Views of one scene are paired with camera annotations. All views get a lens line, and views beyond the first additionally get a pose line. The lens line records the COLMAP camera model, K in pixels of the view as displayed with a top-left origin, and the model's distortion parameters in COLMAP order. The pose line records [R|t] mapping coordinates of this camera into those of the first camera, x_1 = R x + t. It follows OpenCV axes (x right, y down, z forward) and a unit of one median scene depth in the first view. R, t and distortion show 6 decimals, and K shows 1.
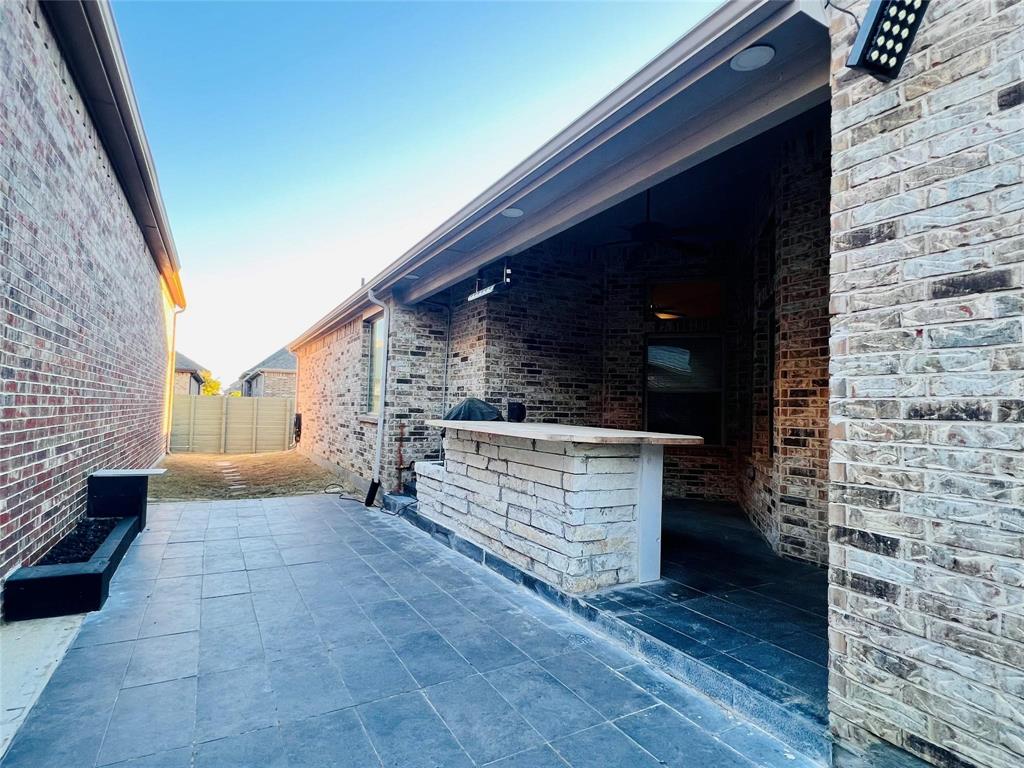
lens RADIAL K [[541.9, 0, 506.8], [0, 541.9, 380.7], [0, 0, 1]] dist [-0.015589, 0.004884]
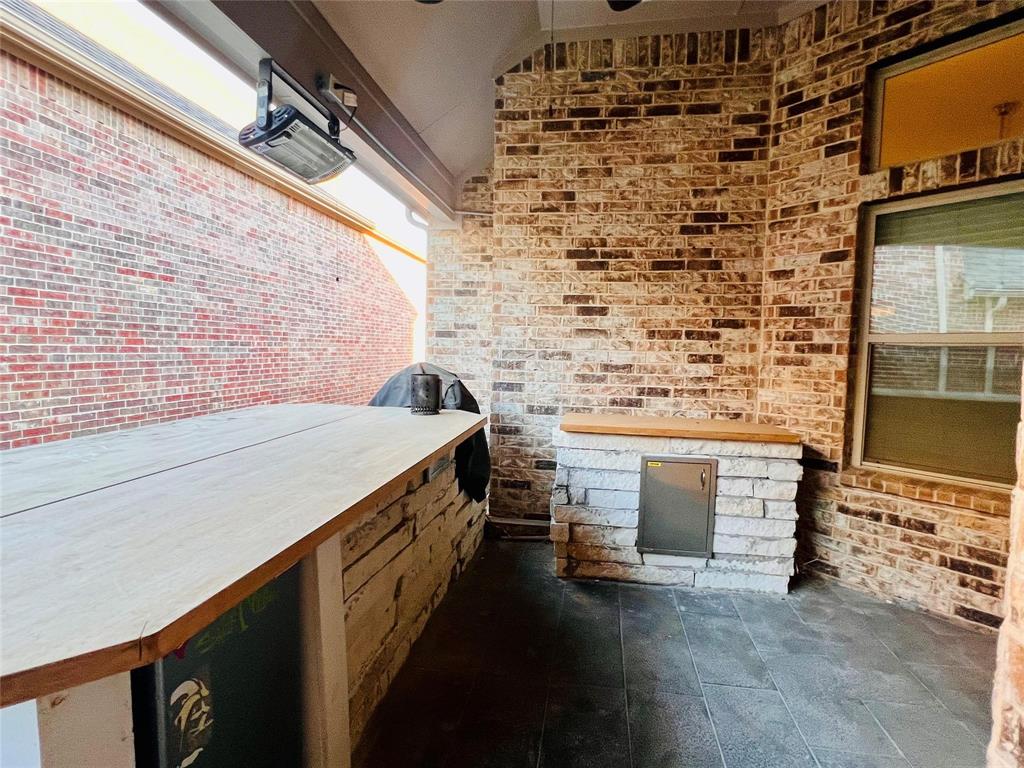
lens RADIAL K [[541.9, 0, 512.0], [0, 541.9, 385.0], [0, 0, 1]] dist [-0.015589, 0.004884]
pose [[0.791936, 0.030810, -0.609826, 0.315251], [0.031803, 0.995289, 0.091586, 0.004782], [0.609775, -0.091924, 0.787226, 0.521681]]
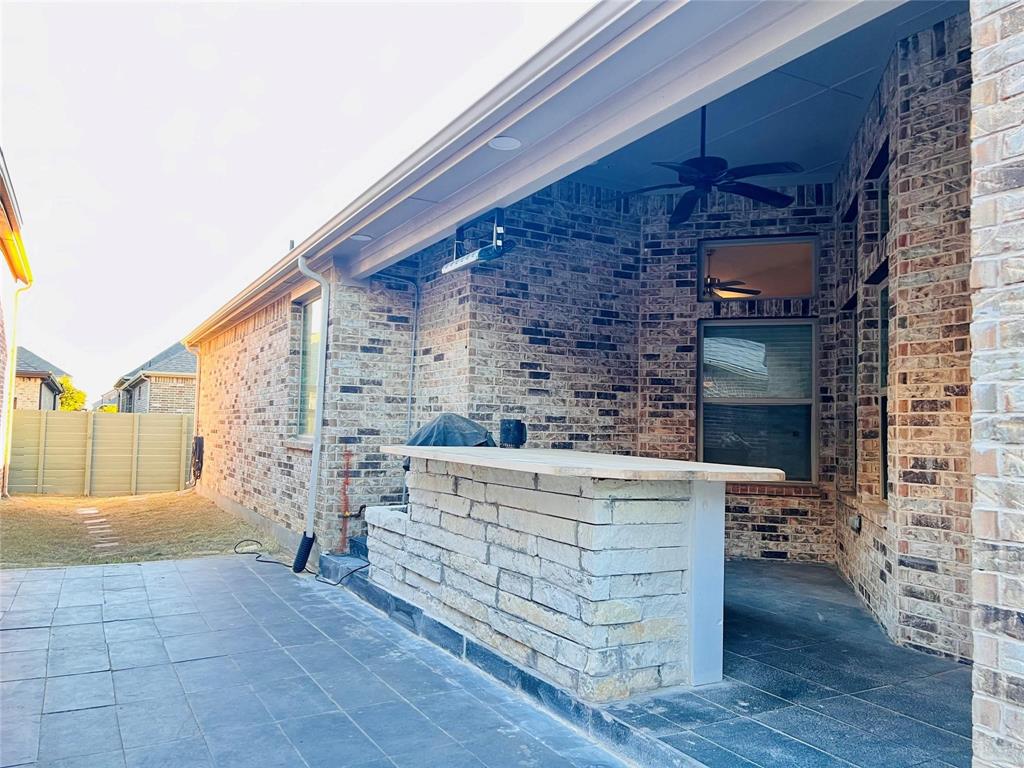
lens RADIAL K [[771.8, 0, 509.8], [0, 771.8, 381.1], [0, 0, 1]] dist [0.057148, -0.072598]
pose [[0.999966, -0.002654, 0.007840, 0.005263], [0.002725, 0.999955, -0.009060, -0.000250], [-0.007815, 0.009081, 0.999928, 0.010548]]
